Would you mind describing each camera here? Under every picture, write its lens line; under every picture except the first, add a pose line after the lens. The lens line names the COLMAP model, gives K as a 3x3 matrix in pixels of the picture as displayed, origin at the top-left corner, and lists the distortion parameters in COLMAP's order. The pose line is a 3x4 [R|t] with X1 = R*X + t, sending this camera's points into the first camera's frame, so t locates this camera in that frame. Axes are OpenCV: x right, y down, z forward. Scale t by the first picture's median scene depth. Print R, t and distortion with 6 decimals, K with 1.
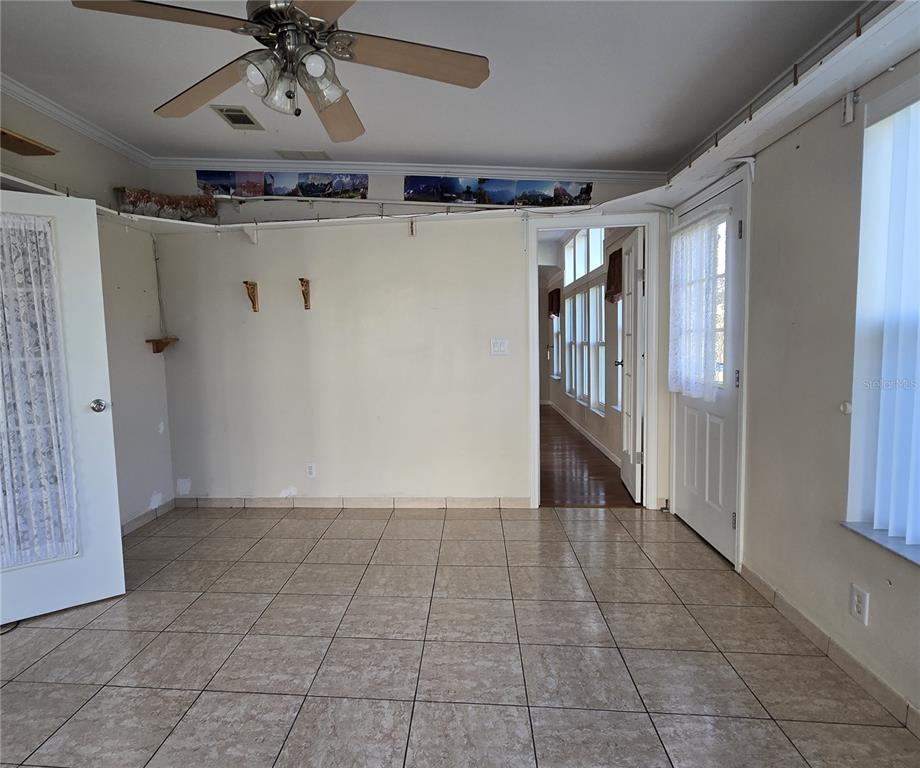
lens RADIAL K [[502.7, 0, 460.3], [0, 502.7, 383.5], [0, 0, 1]] dist [-0.002251, -0.000066]
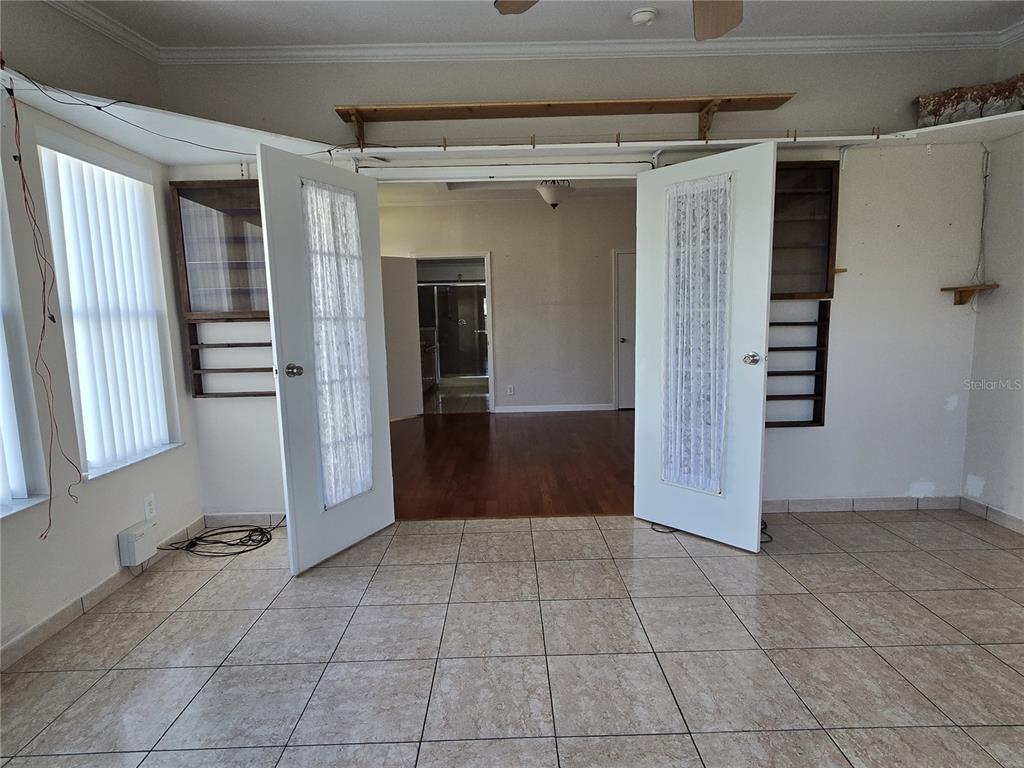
lens RADIAL K [[561.4, 0, 512.1], [0, 561.4, 386.9], [0, 0, 1]] dist [0.006415, 0.000937]
pose [[0.114744, 0.149689, -0.982052, 0.200705], [-0.065627, 0.987565, 0.142861, -0.016720], [0.991225, 0.048057, 0.123141, 0.248828]]
